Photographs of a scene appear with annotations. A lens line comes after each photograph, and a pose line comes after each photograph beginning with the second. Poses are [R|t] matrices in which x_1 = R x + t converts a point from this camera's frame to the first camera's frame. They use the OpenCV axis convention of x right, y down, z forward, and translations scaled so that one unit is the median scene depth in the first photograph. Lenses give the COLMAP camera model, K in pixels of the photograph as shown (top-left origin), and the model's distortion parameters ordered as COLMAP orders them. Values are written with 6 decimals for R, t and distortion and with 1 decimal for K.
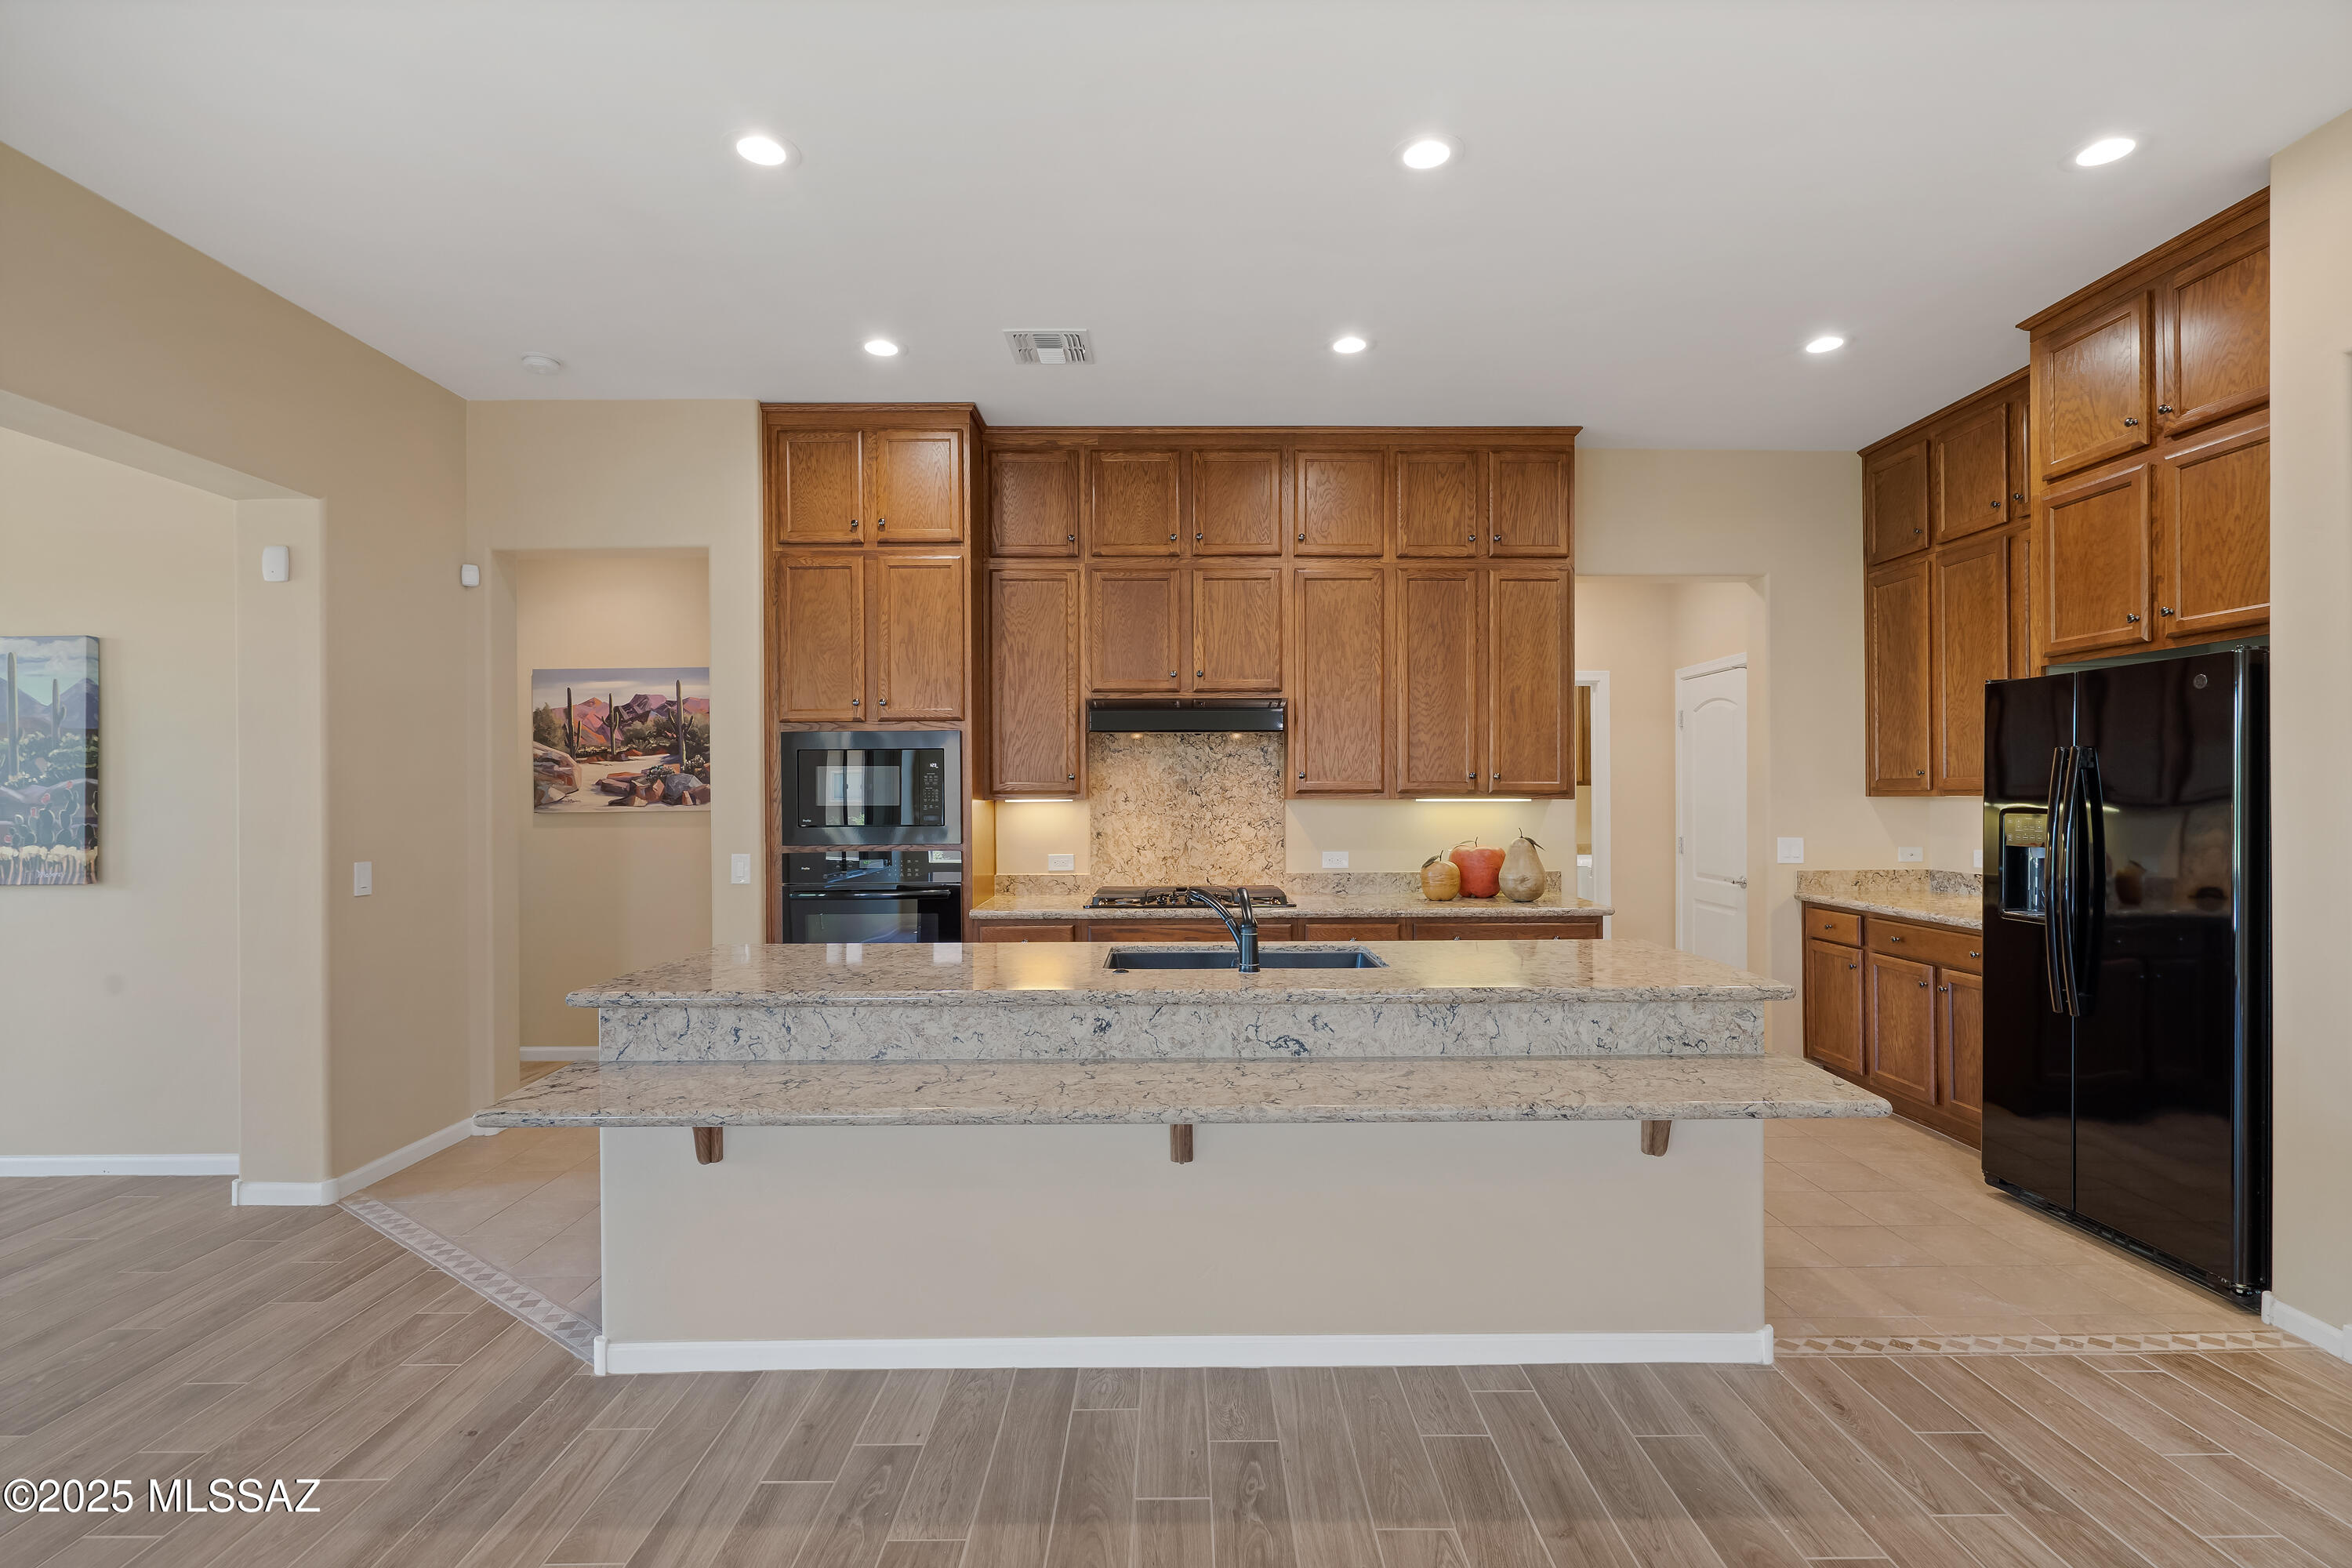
lens RADIAL K [[1098.7, 0, 1183.9], [0, 1098.7, 791.2], [0, 0, 1]] dist [-0.006489, 0.002861]
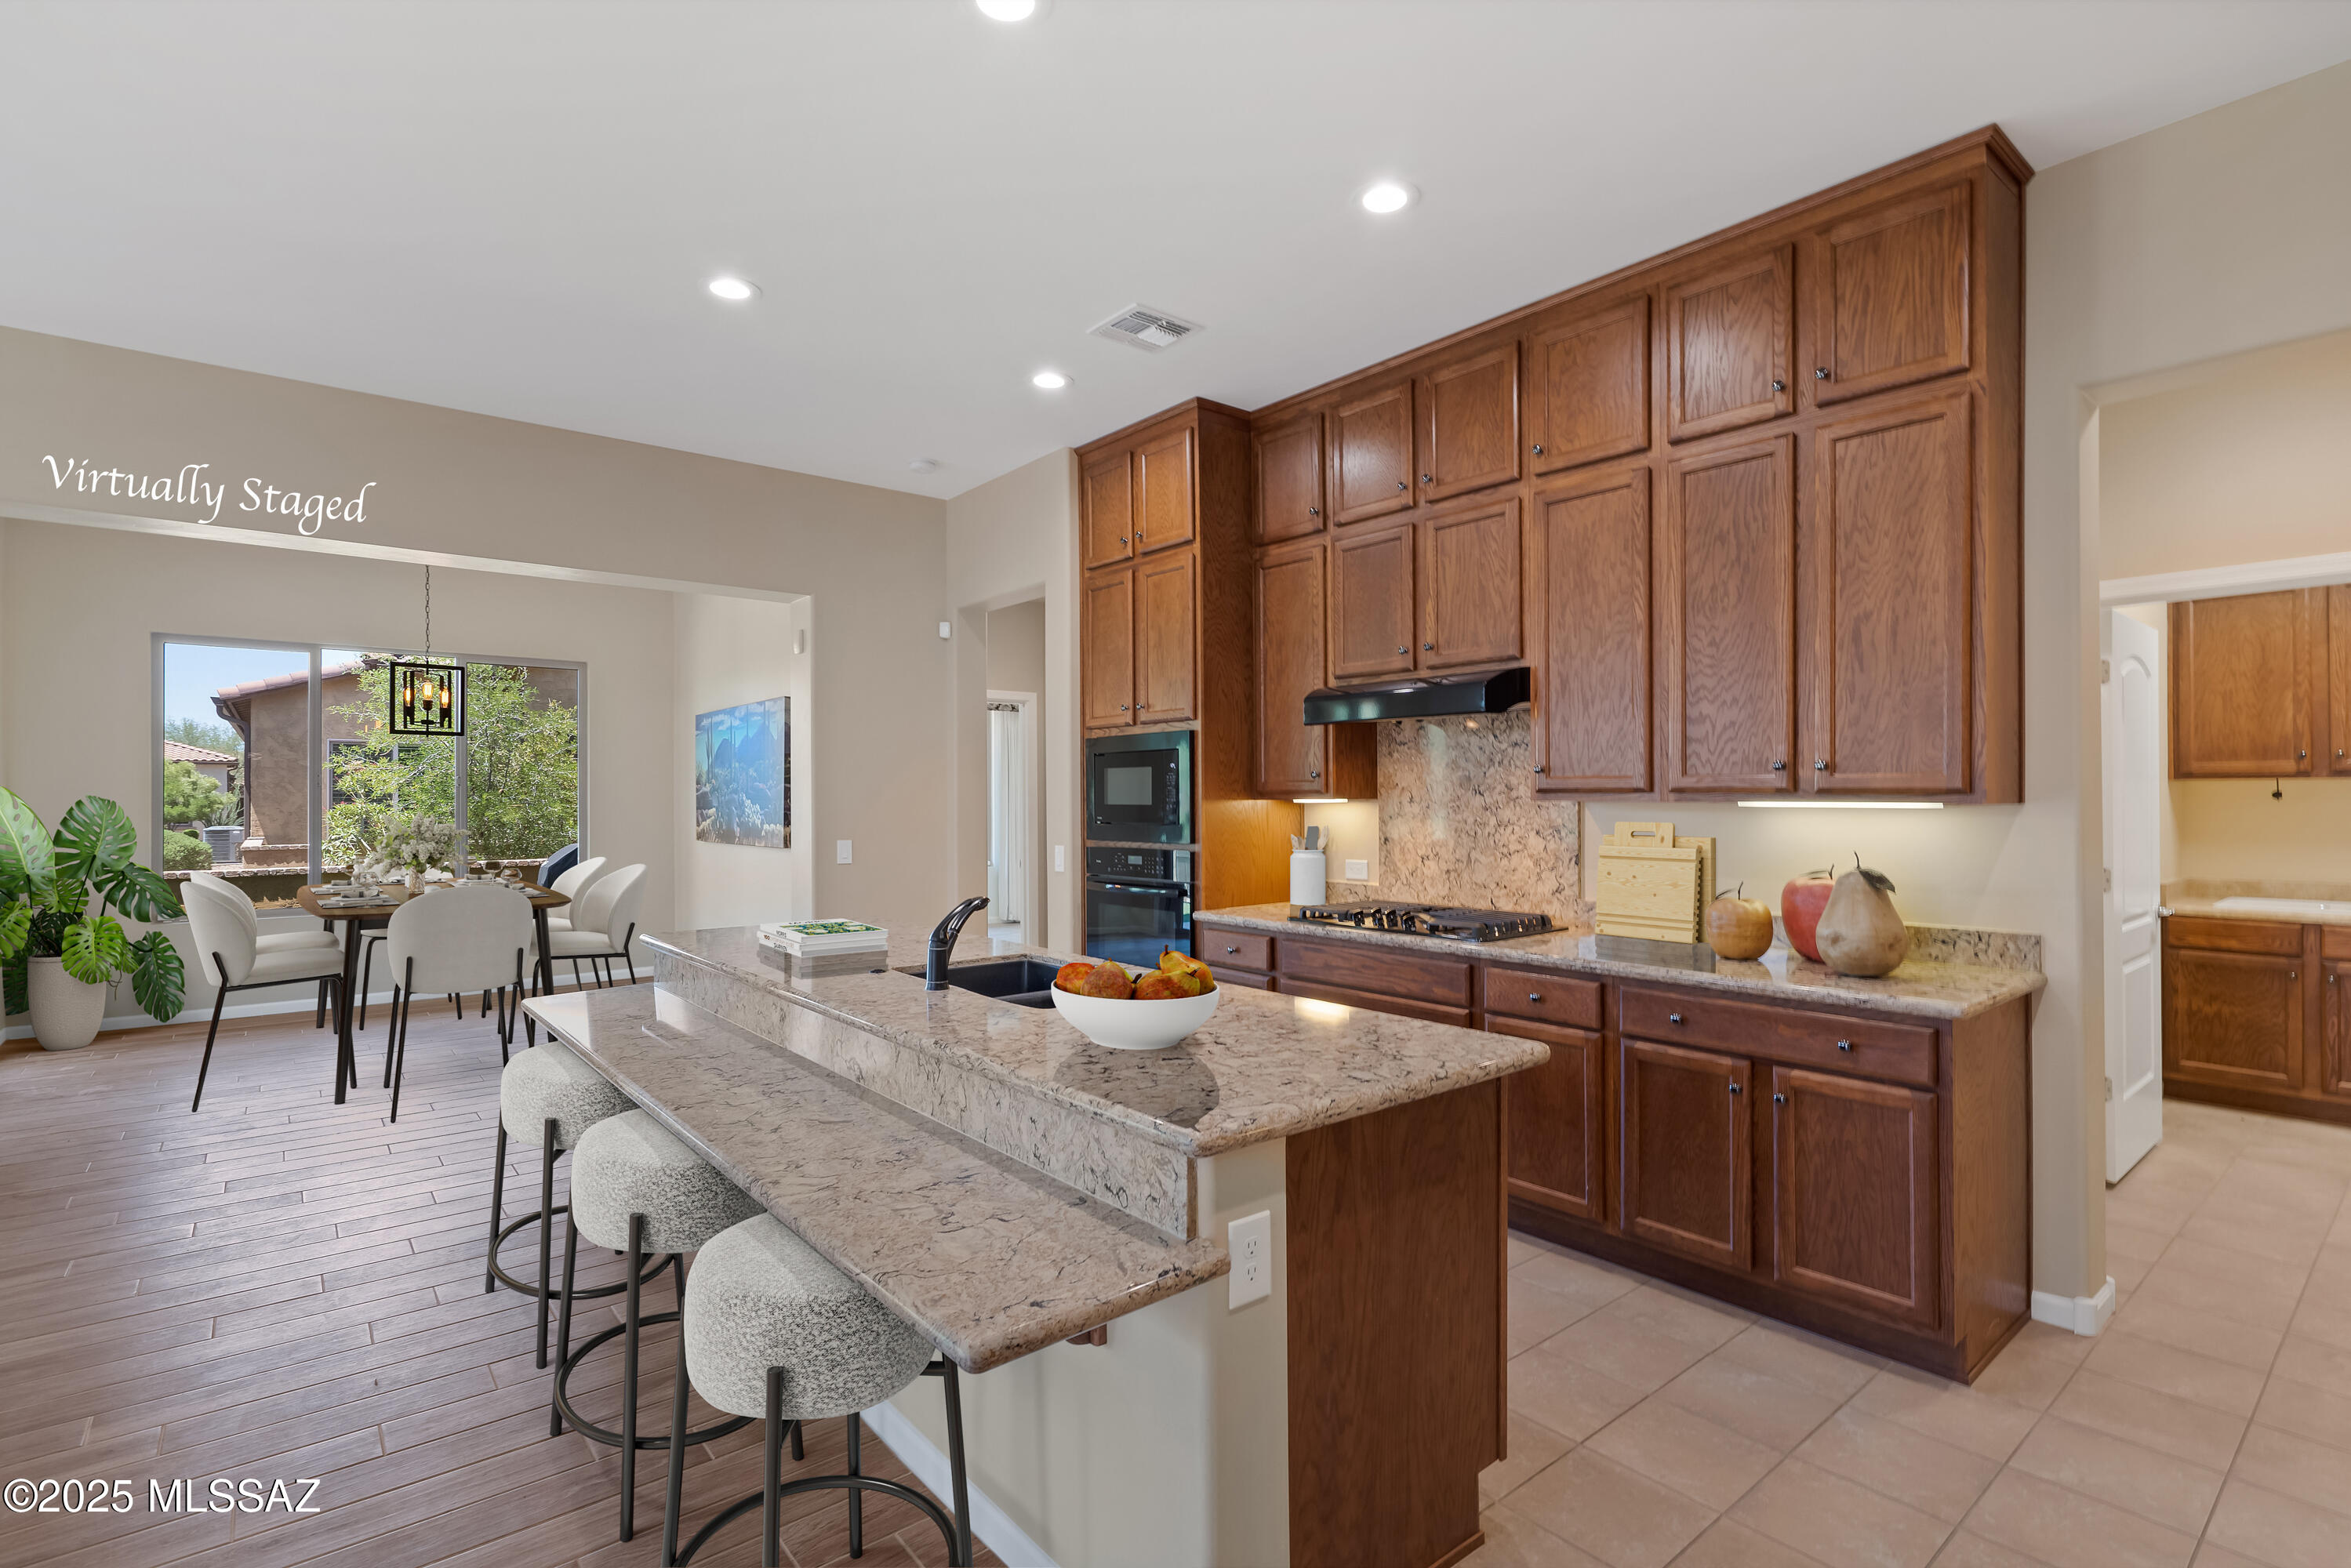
lens RADIAL K [[1098.1, 0, 1187.6], [0, 1098.1, 800.3], [0, 0, 1]] dist [-0.006489, 0.002861]
pose [[0.636314, 0.006247, -0.771405, 0.642857], [0.002030, 0.999950, 0.009773, -0.001246], [0.771427, -0.007785, 0.636270, 0.413112]]
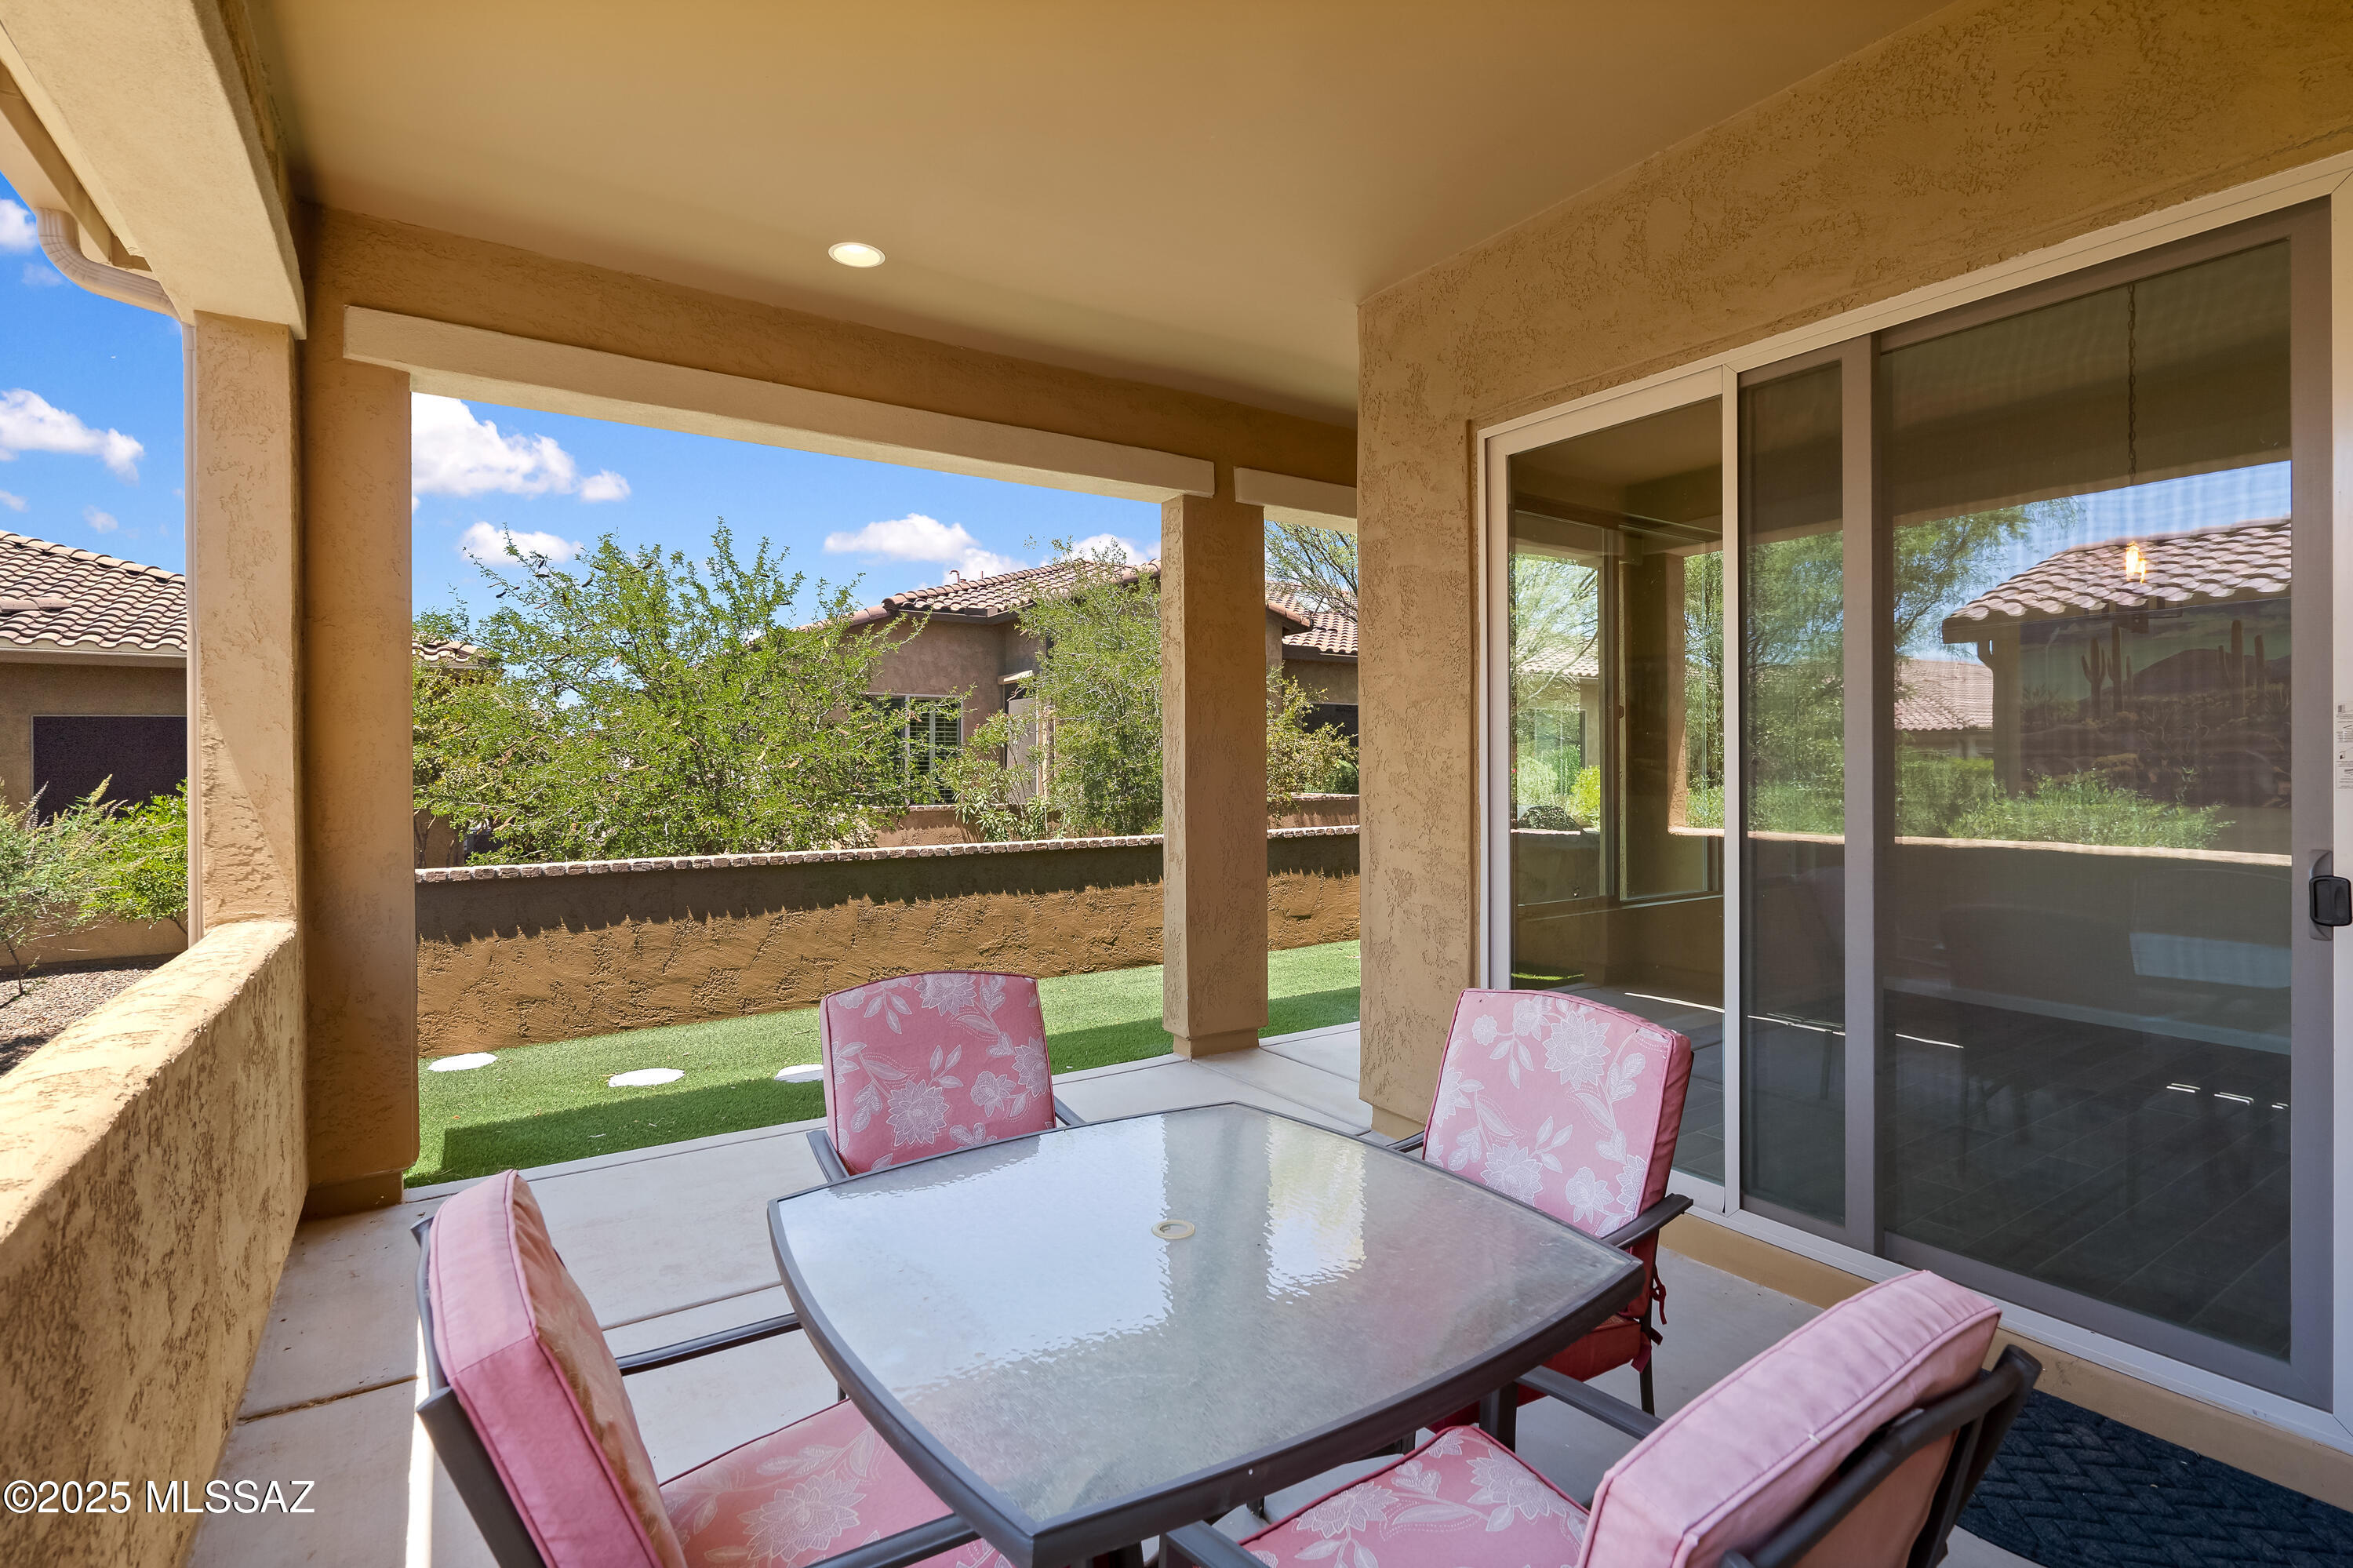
lens RADIAL K [[1099.2, 0, 1199.6], [0, 1099.2, 767.0], [0, 0, 1]] dist [-0.006489, 0.002861]
pose [[0.558882, 0.009278, -0.829196, -0.874784], [0.005131, 0.999880, 0.014646, 0.020213], [0.829232, -0.012440, 0.558767, -0.630394]]
